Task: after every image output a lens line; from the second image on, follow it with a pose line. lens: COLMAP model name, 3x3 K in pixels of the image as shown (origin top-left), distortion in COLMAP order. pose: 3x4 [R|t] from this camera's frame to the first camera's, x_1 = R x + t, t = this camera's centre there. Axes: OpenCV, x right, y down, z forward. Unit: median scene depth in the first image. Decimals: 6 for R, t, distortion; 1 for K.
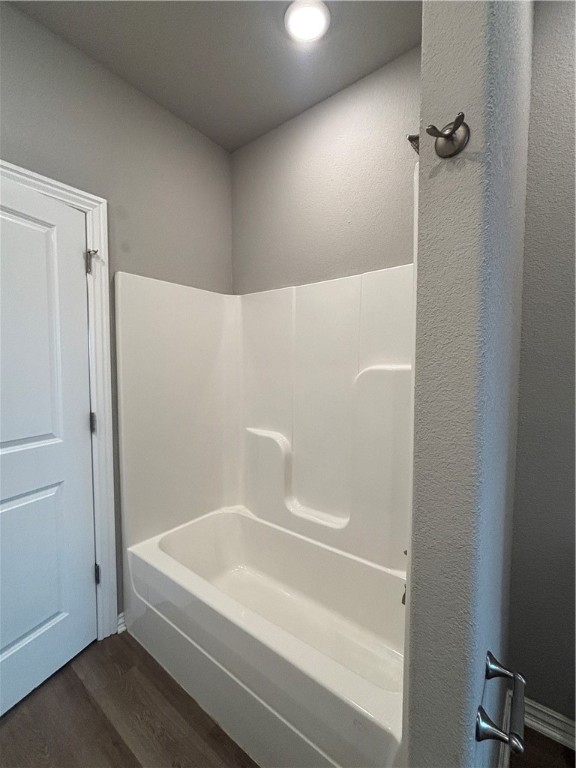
lens RADIAL K [[332.6, 0, 288.0], [0, 332.6, 384.0], [0, 0, 1]] dist [0.000430, 0.000094]
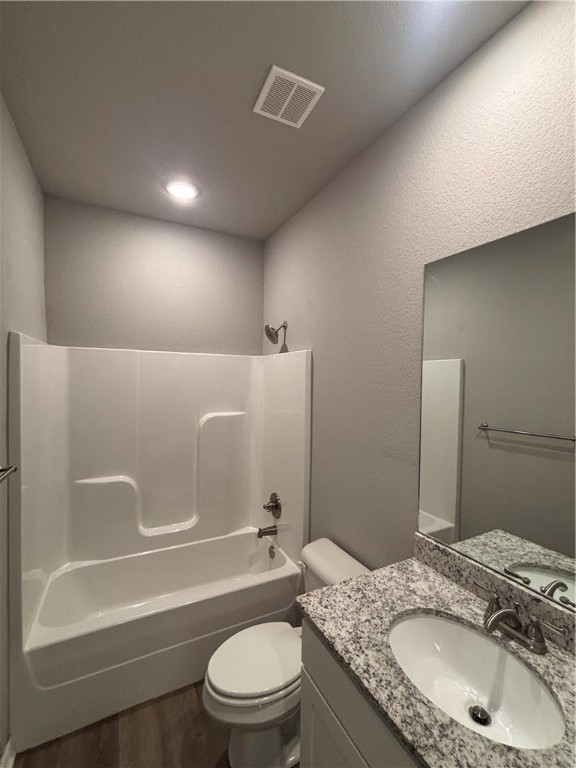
lens RADIAL K [[332.6, 0, 288.0], [0, 332.6, 384.0], [0, 0, 1]] dist [0.000430, 0.000094]
pose [[0.420911, -0.011359, 0.907031, -0.918301], [0.037699, 0.999277, -0.004981, -0.153621], [-0.906318, 0.036290, 0.421035, -0.006075]]
